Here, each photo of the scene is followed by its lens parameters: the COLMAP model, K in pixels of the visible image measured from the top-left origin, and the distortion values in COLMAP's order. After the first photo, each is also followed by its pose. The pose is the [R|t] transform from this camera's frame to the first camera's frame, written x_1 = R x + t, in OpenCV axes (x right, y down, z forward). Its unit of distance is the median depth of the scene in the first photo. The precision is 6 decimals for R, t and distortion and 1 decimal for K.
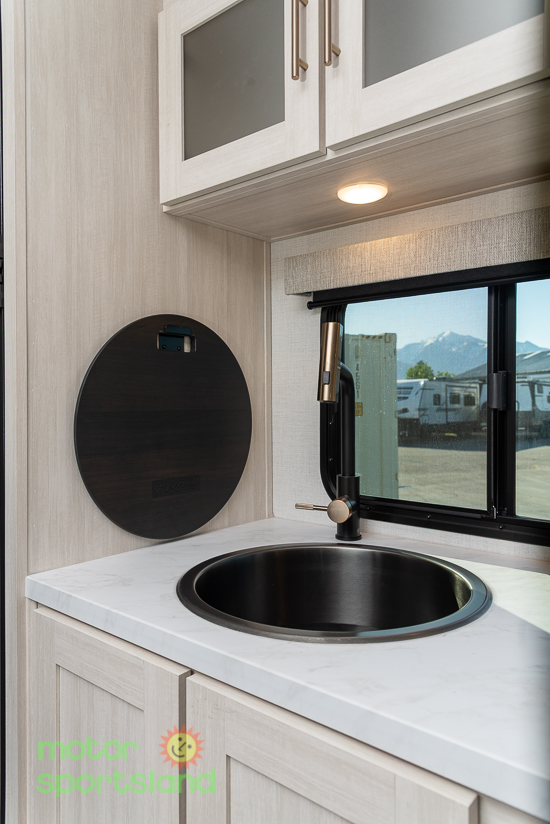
lens RADIAL K [[563.8, 0, 275.0], [0, 563.8, 412.0], [0, 0, 1]] dist [0.004469, -0.000548]
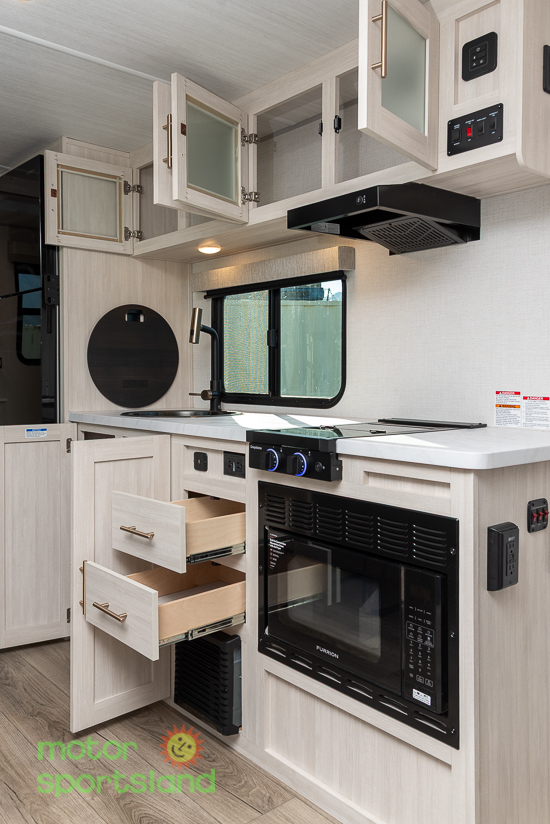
lens RADIAL K [[685.8, 0, 255.4], [0, 685.8, 391.2], [0, 0, 1]] dist [0.053267, -0.007973]
pose [[0.978224, 0.008133, -0.207395, 0.840707], [-0.008606, 0.999962, -0.001380, 0.163880], [0.207376, 0.003135, 0.978256, -1.514584]]
